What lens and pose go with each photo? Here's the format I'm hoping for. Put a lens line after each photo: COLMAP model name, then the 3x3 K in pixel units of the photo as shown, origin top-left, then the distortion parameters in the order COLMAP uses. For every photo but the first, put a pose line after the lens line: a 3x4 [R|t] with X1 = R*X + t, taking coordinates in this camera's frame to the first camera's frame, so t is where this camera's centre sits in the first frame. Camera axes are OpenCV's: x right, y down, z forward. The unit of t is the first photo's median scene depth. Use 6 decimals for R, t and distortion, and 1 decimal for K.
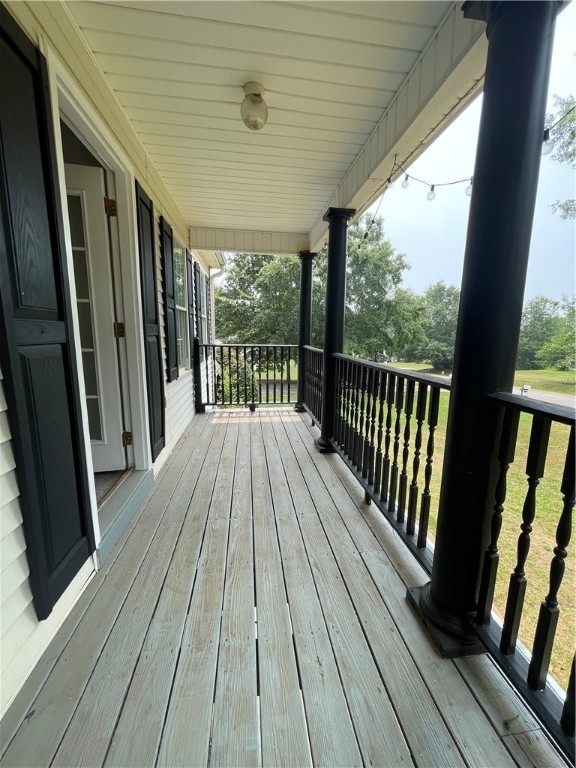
lens RADIAL K [[309.6, 0, 290.2], [0, 309.6, 382.4], [0, 0, 1]] dist [-0.000581, 0.002195]
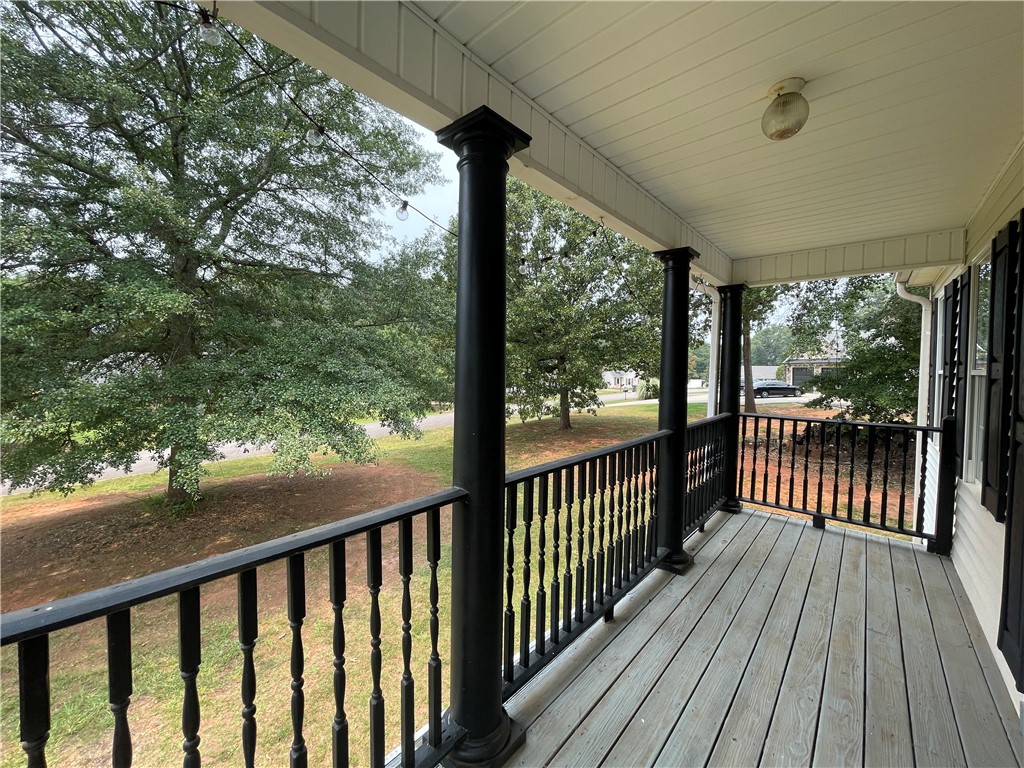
lens RADIAL K [[412.8, 0, 515.6], [0, 412.8, 378.9], [0, 0, 1]] dist [-0.000581, 0.002195]
pose [[-0.658290, -0.052183, 0.750954, -0.401466], [0.102860, 0.982002, 0.158406, -0.464791], [-0.745704, 0.181520, -0.641074, 1.963838]]
